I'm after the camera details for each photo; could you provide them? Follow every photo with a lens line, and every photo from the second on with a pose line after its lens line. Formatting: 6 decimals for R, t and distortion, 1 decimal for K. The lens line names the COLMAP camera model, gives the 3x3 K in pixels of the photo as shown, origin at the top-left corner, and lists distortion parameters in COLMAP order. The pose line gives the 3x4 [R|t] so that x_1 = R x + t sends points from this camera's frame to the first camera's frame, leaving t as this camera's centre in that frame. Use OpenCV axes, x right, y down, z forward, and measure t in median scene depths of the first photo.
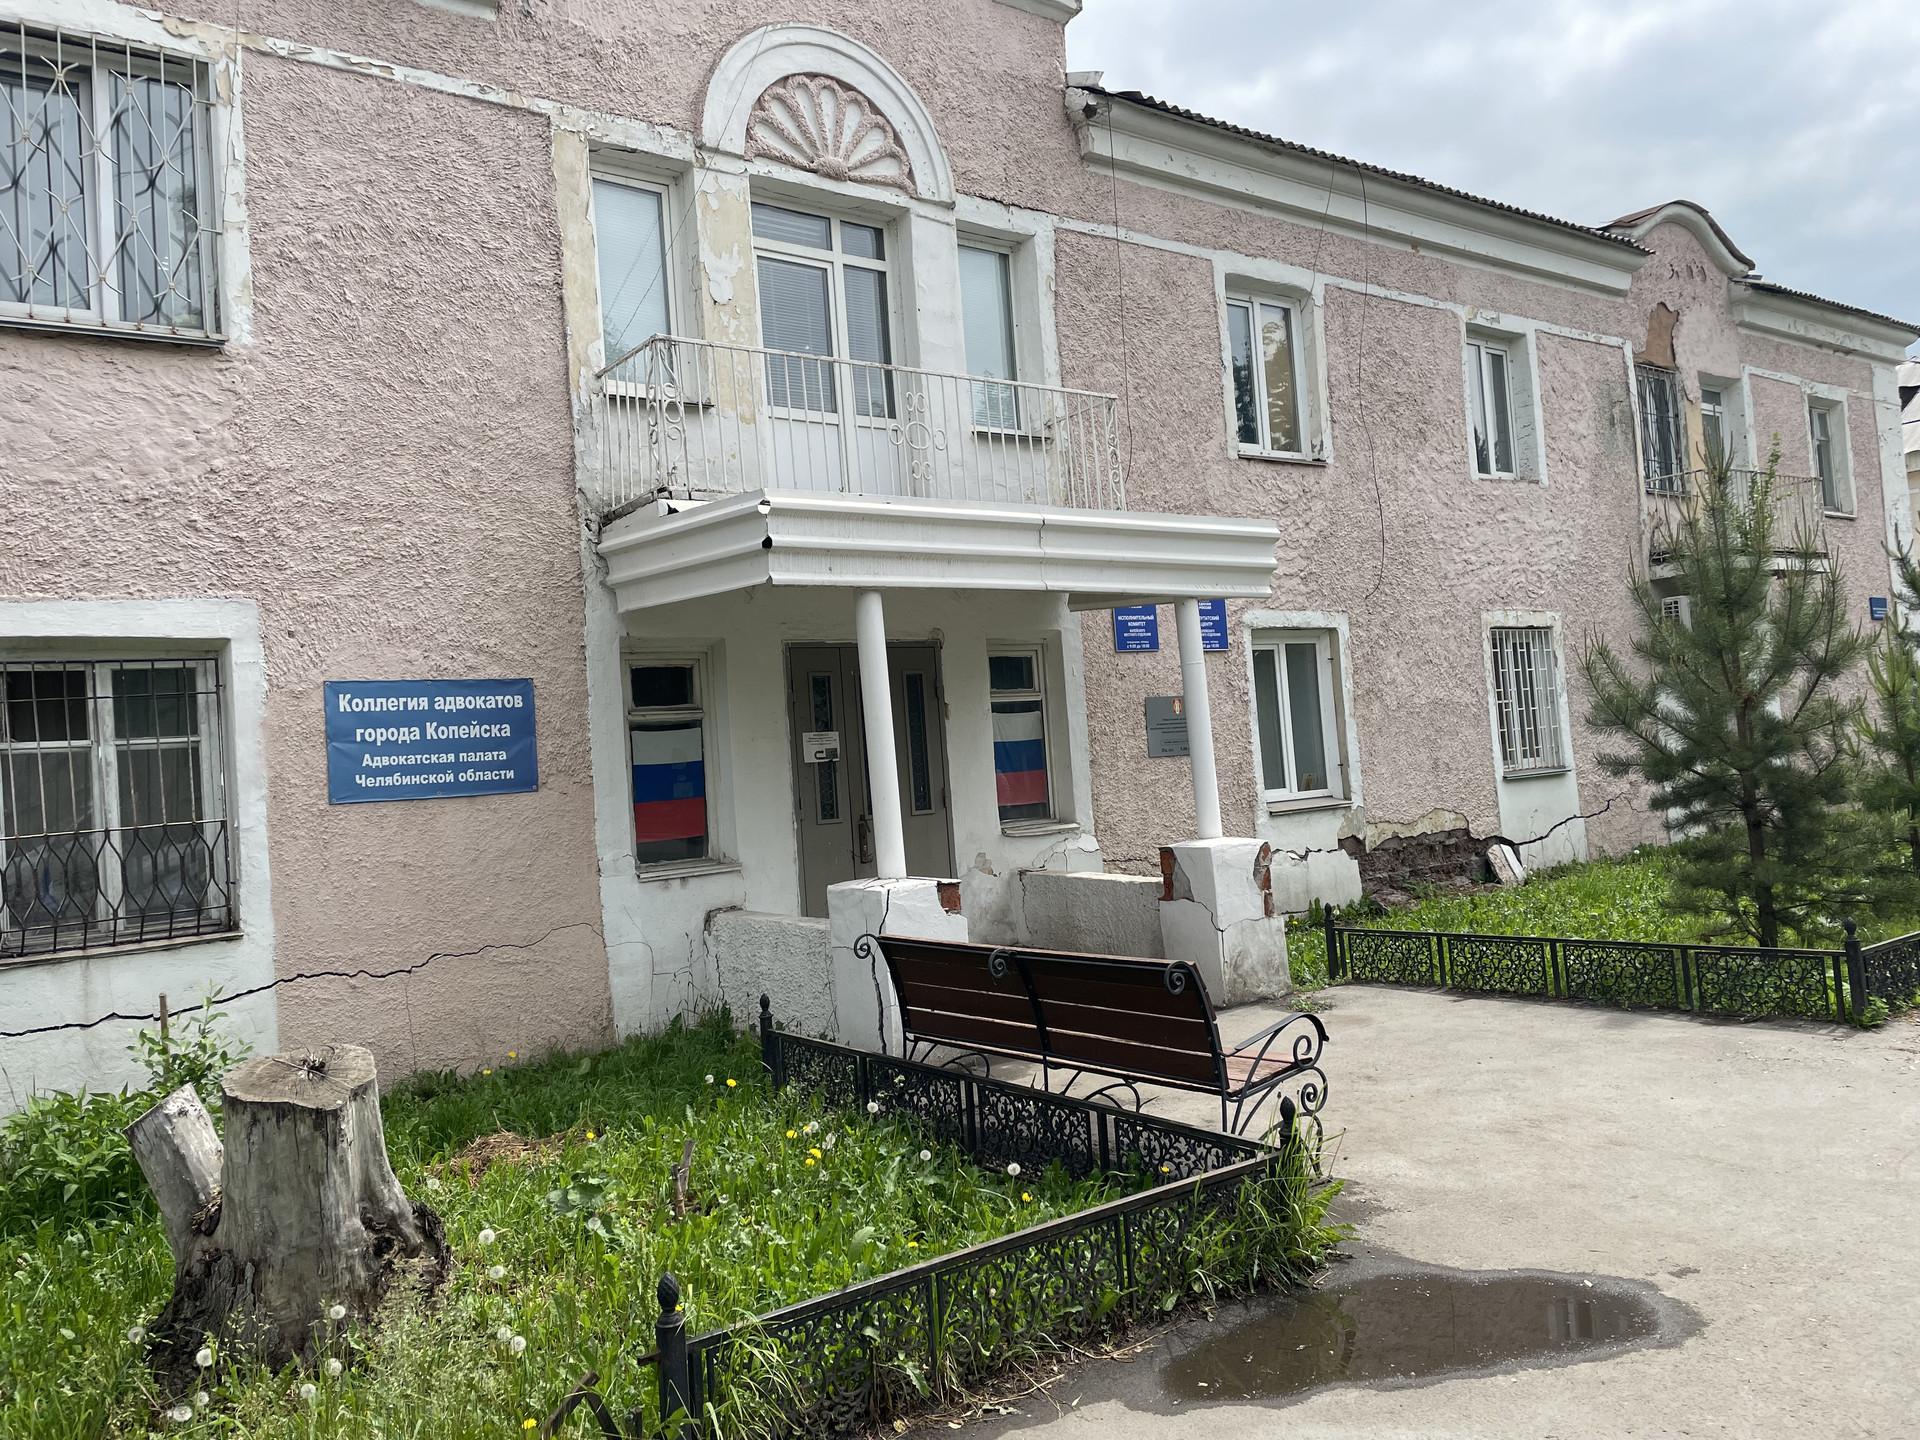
lens RADIAL K [[1444.3, 0, 950.6], [0, 1444.3, 705.4], [0, 0, 1]] dist [0.093430, -0.116976]
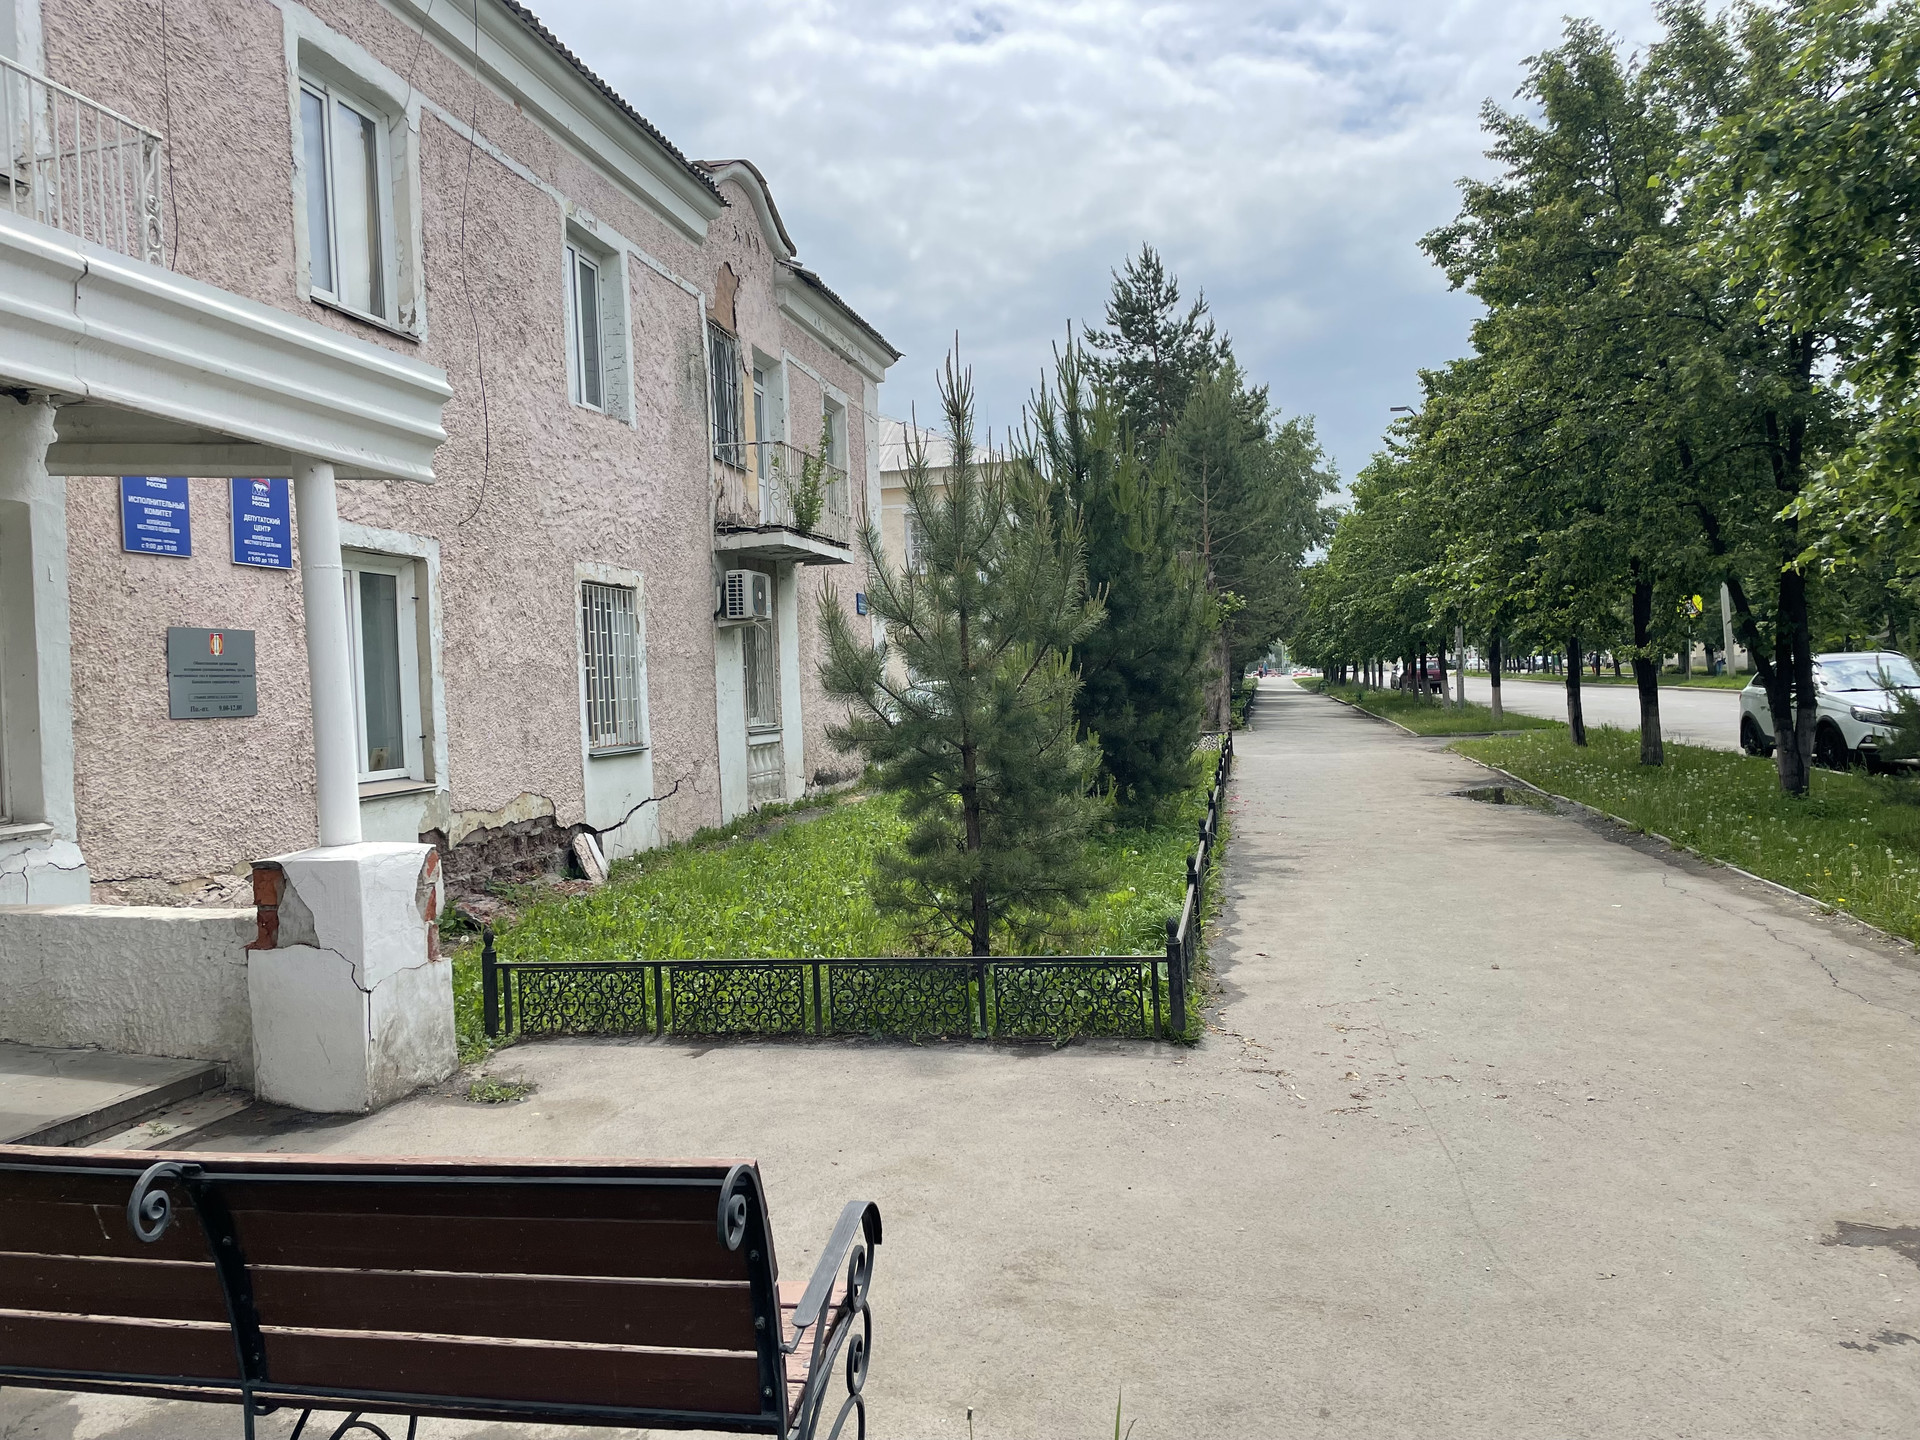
lens RADIAL K [[1444.3, 0, 950.6], [0, 1444.3, 705.4], [0, 0, 1]] dist [0.093430, -0.116976]
pose [[0.751947, 0.034232, 0.658335, -0.029330], [-0.042836, 0.999078, -0.003023, 0.014188], [-0.657831, -0.025927, 0.752719, 0.229177]]
